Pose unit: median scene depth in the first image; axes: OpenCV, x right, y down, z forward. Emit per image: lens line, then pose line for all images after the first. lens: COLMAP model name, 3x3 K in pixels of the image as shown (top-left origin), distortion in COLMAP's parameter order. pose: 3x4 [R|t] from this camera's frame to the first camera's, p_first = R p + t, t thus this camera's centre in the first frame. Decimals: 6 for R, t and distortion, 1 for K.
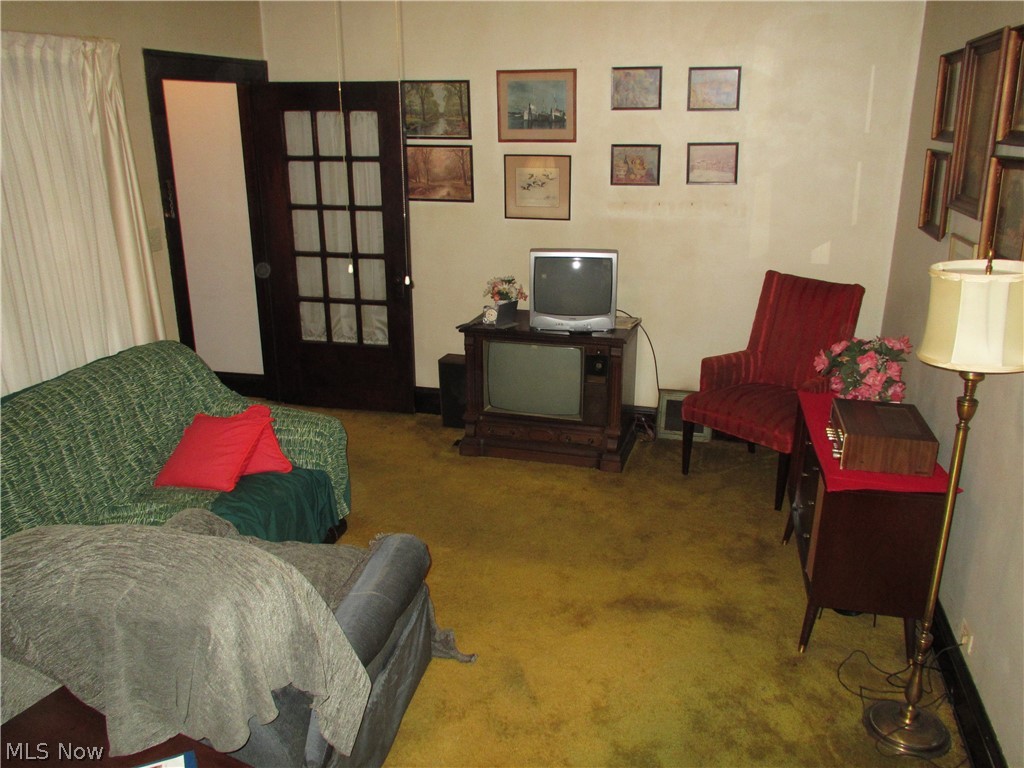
lens RADIAL K [[858.6, 0, 513.3], [0, 858.6, 383.8], [0, 0, 1]] dist [-0.023146, -0.009648]
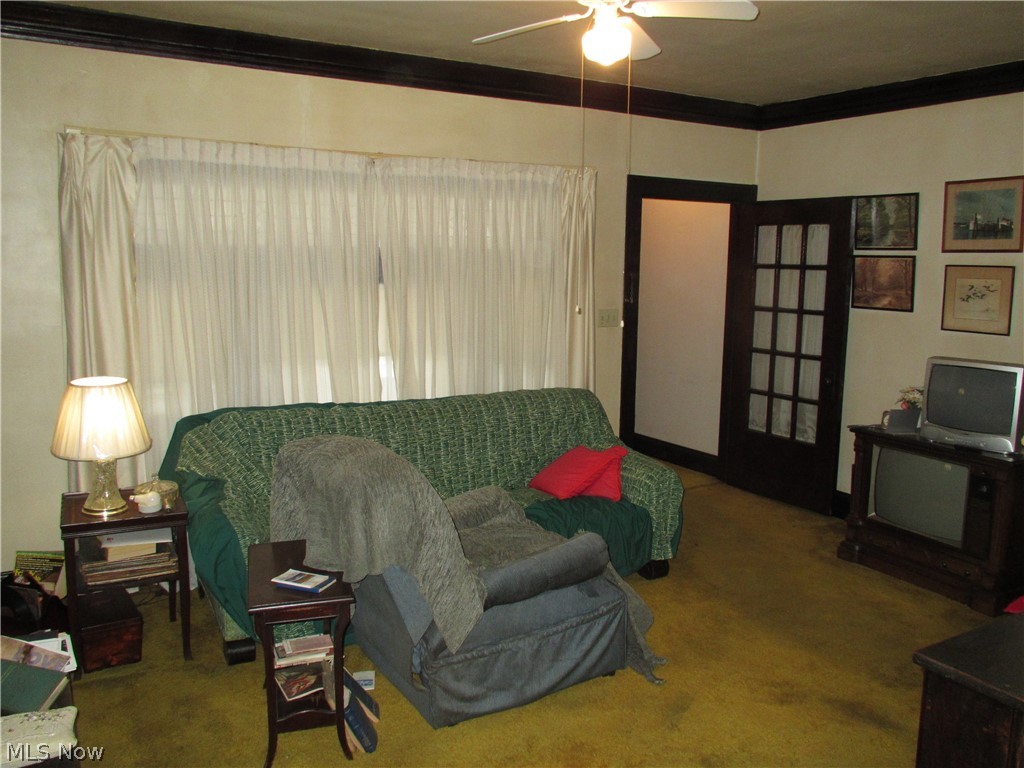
lens RADIAL K [[858.6, 0, 513.1], [0, 858.6, 386.1], [0, 0, 1]] dist [-0.023146, -0.009648]
pose [[0.692517, 0.115809, -0.712046, 0.352091], [-0.234484, 0.969570, -0.070360, 0.048409], [0.682230, 0.215689, 0.698599, 0.019538]]
